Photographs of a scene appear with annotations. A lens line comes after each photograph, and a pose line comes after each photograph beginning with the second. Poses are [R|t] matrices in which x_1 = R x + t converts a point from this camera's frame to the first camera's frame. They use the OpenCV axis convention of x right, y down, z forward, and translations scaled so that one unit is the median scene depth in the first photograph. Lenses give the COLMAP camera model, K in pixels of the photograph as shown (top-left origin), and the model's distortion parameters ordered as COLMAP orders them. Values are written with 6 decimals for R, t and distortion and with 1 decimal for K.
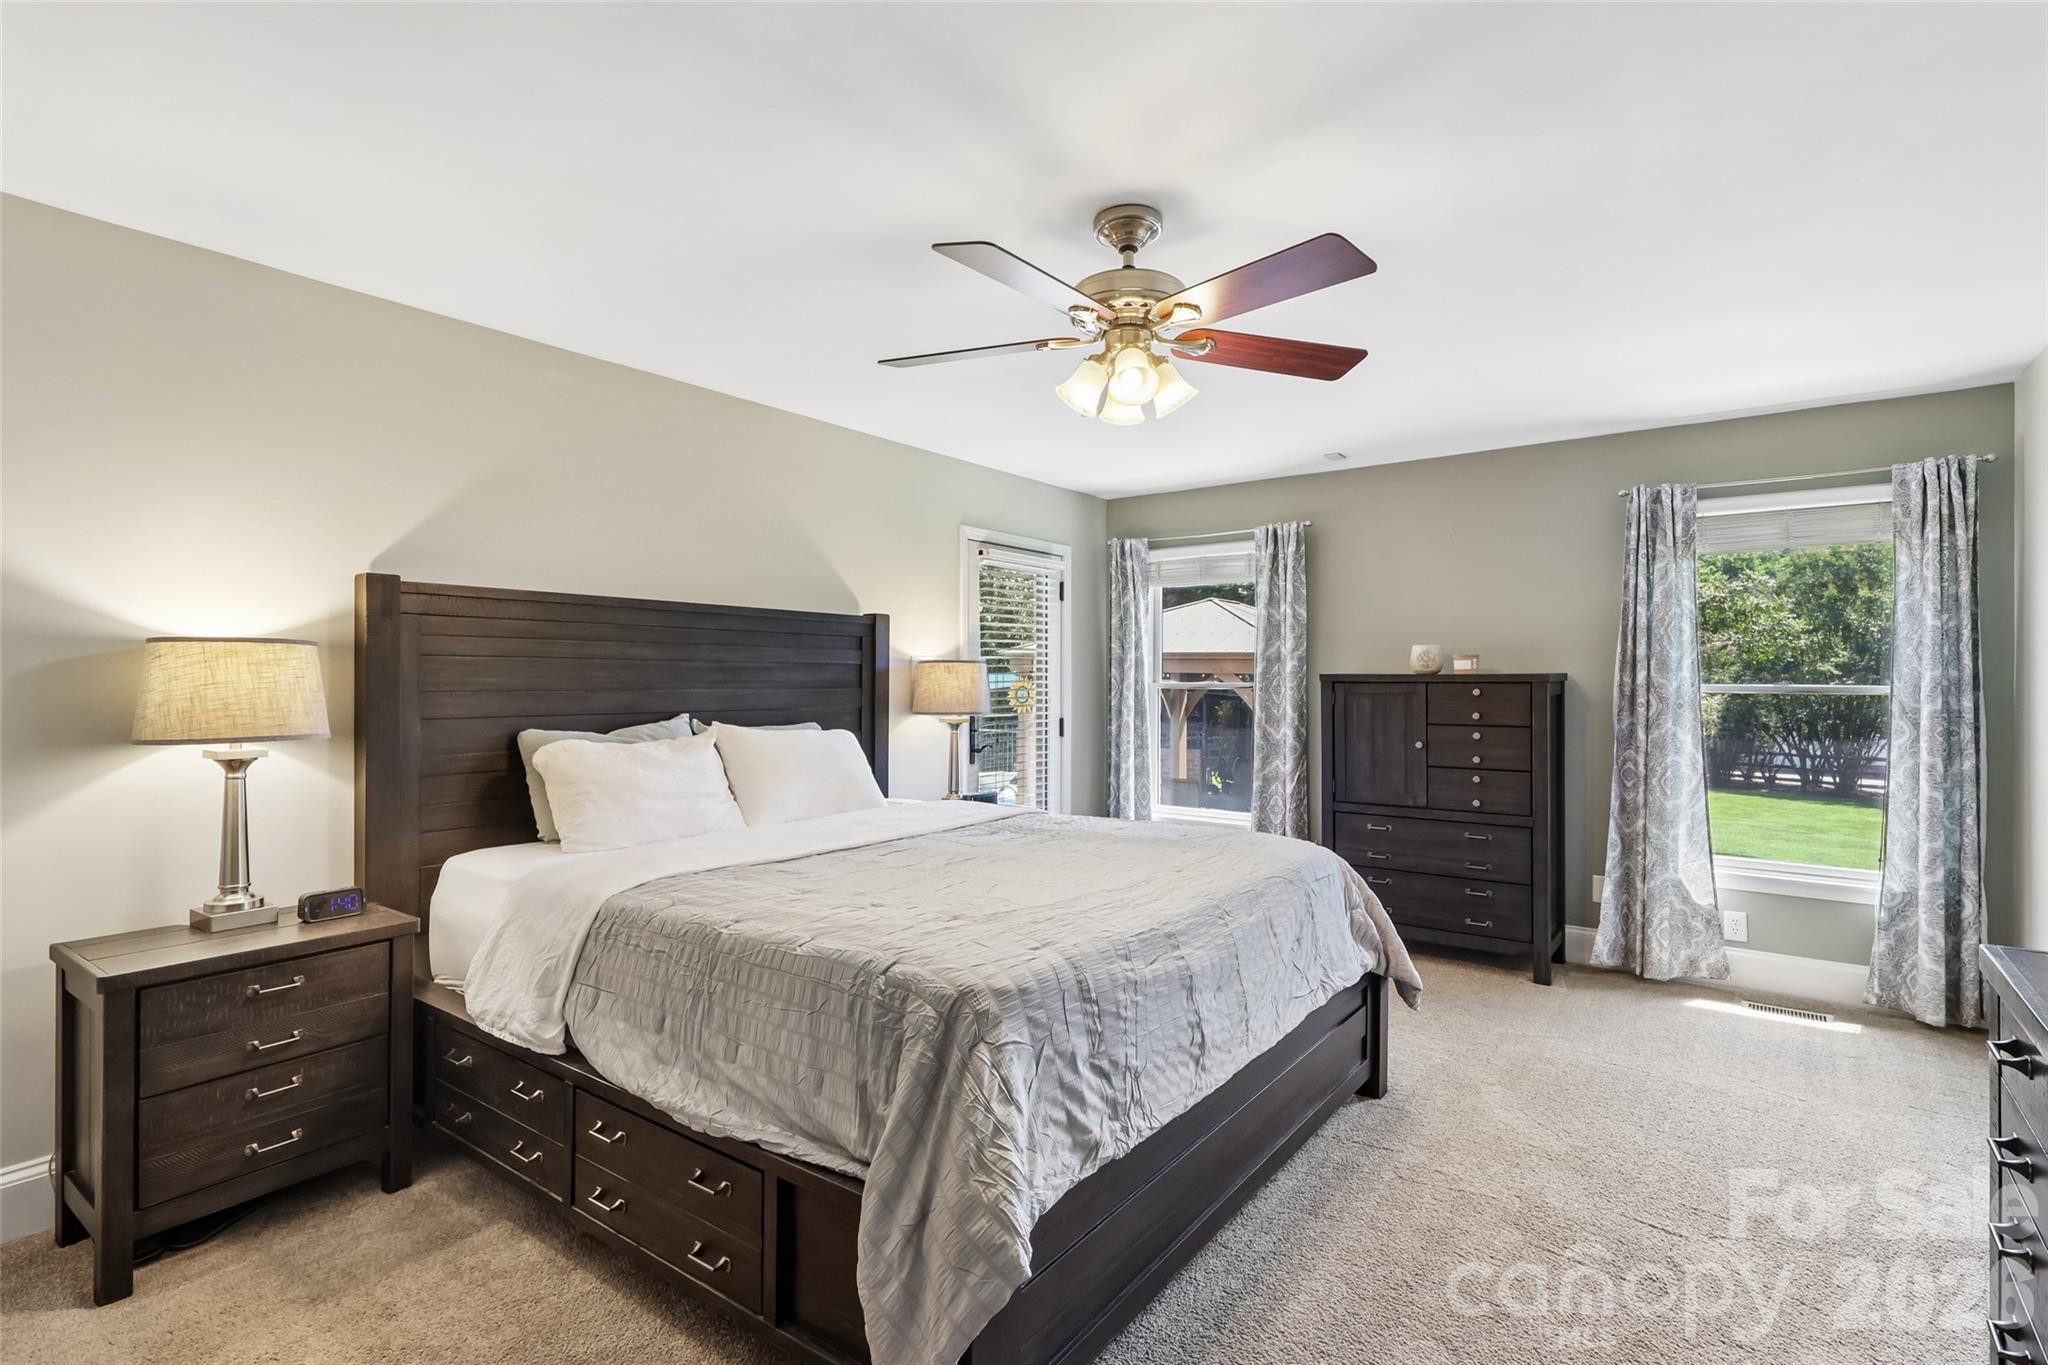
lens RADIAL K [[958.6, 0, 1031.7], [0, 958.6, 688.4], [0, 0, 1]] dist [0.003660, 0.000430]
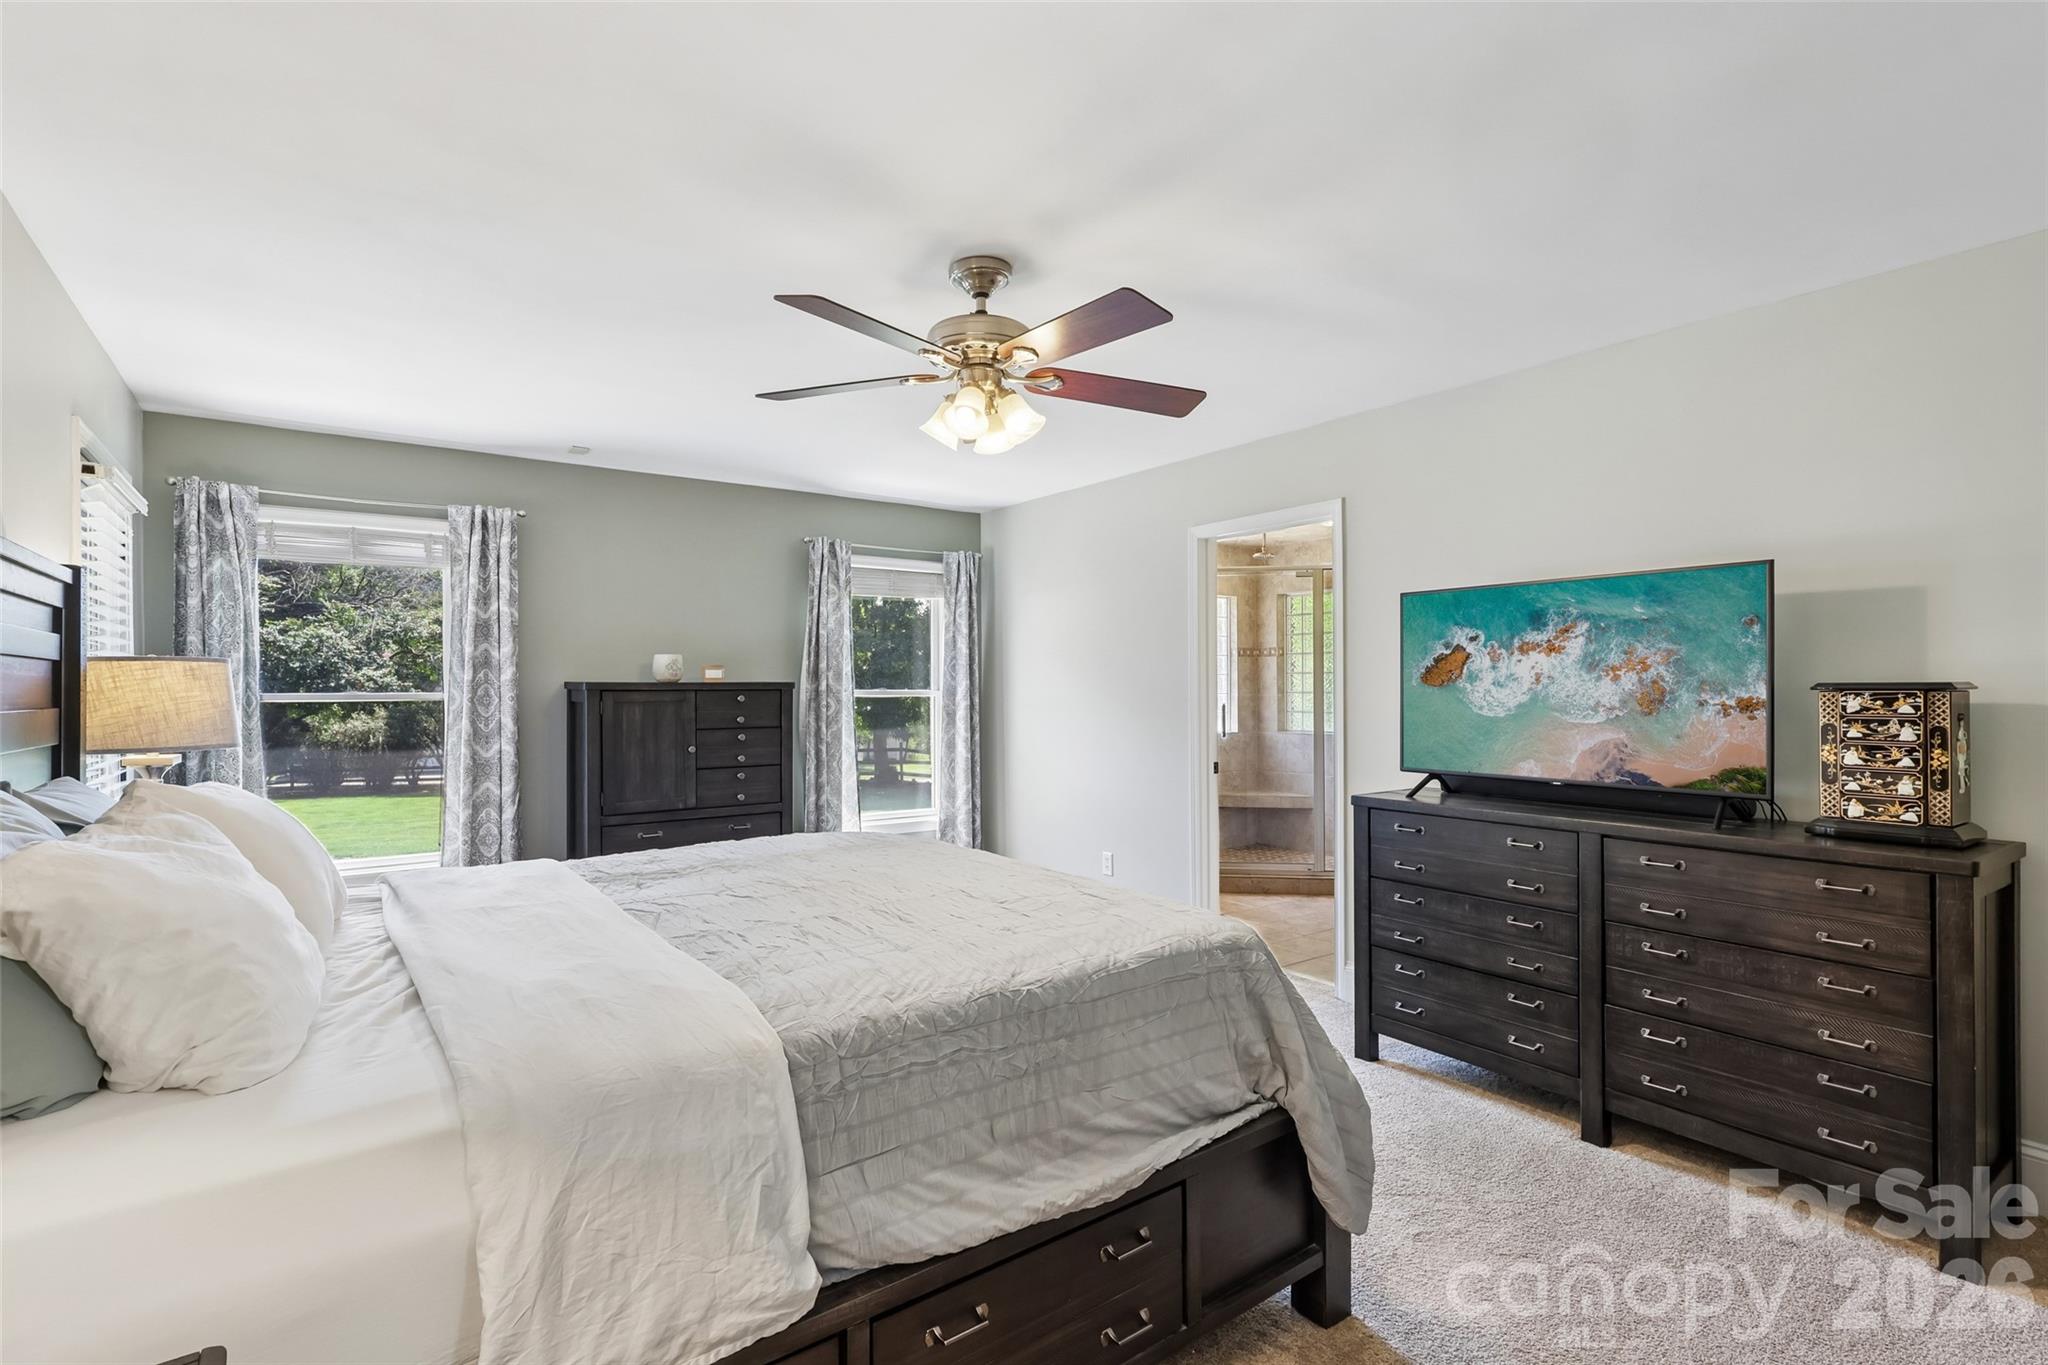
lens RADIAL K [[958.6, 0, 1031.7], [0, 958.6, 688.4], [0, 0, 1]] dist [0.003660, 0.000430]
pose [[0.301583, -0.005633, 0.953423, -0.507085], [0.013504, 0.999907, 0.001636, -0.005043], [-0.953344, 0.012381, 0.301631, 0.334536]]
